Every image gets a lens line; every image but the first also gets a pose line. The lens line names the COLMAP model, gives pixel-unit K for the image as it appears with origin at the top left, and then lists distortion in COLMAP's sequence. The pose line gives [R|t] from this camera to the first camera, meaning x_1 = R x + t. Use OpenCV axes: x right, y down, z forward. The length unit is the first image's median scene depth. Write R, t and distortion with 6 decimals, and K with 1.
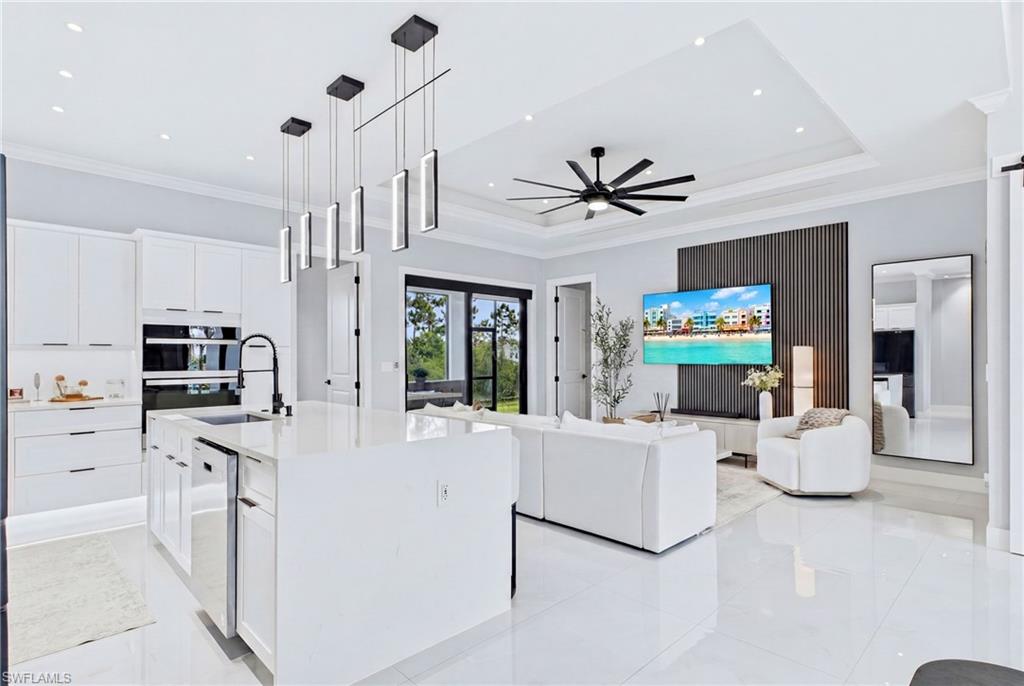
lens RADIAL K [[517.9, 0, 512.9], [0, 517.9, 354.9], [0, 0, 1]] dist [0.001321, -0.001315]
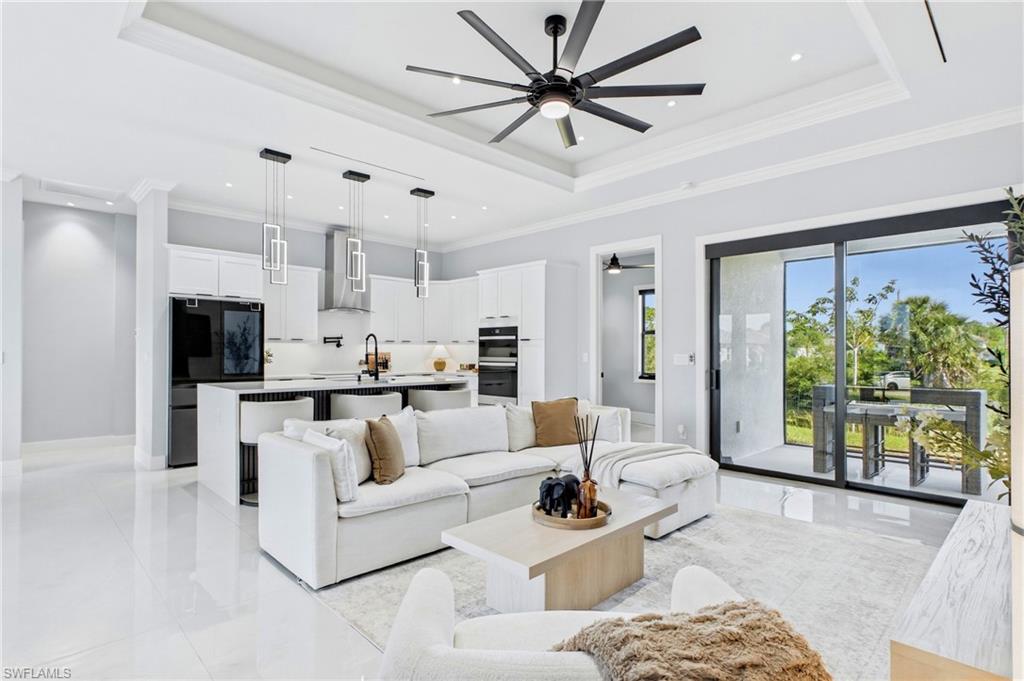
lens RADIAL K [[517.9, 0, 510.1], [0, 517.9, 349.3], [0, 0, 1]] dist [0.001321, -0.001315]
pose [[-0.006151, -0.001991, -0.999979, 0.727529], [0.000779, 0.999998, -0.001996, 0.009029], [0.999981, -0.000791, -0.006149, 0.855309]]
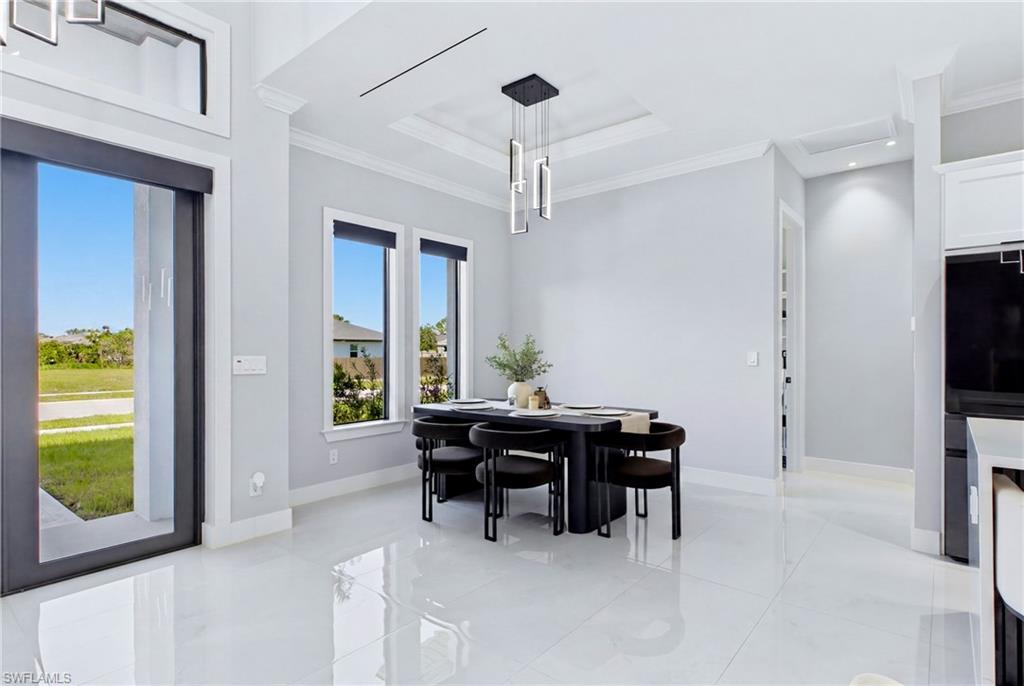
lens RADIAL K [[517.9, 0, 511.5], [0, 517.9, 346.5], [0, 0, 1]] dist [0.001321, -0.001315]
pose [[-0.994770, 0.003604, -0.102078, 0.282977], [0.004589, 0.999945, -0.009419, 0.008107], [0.102039, -0.009838, -0.994732, 0.714109]]
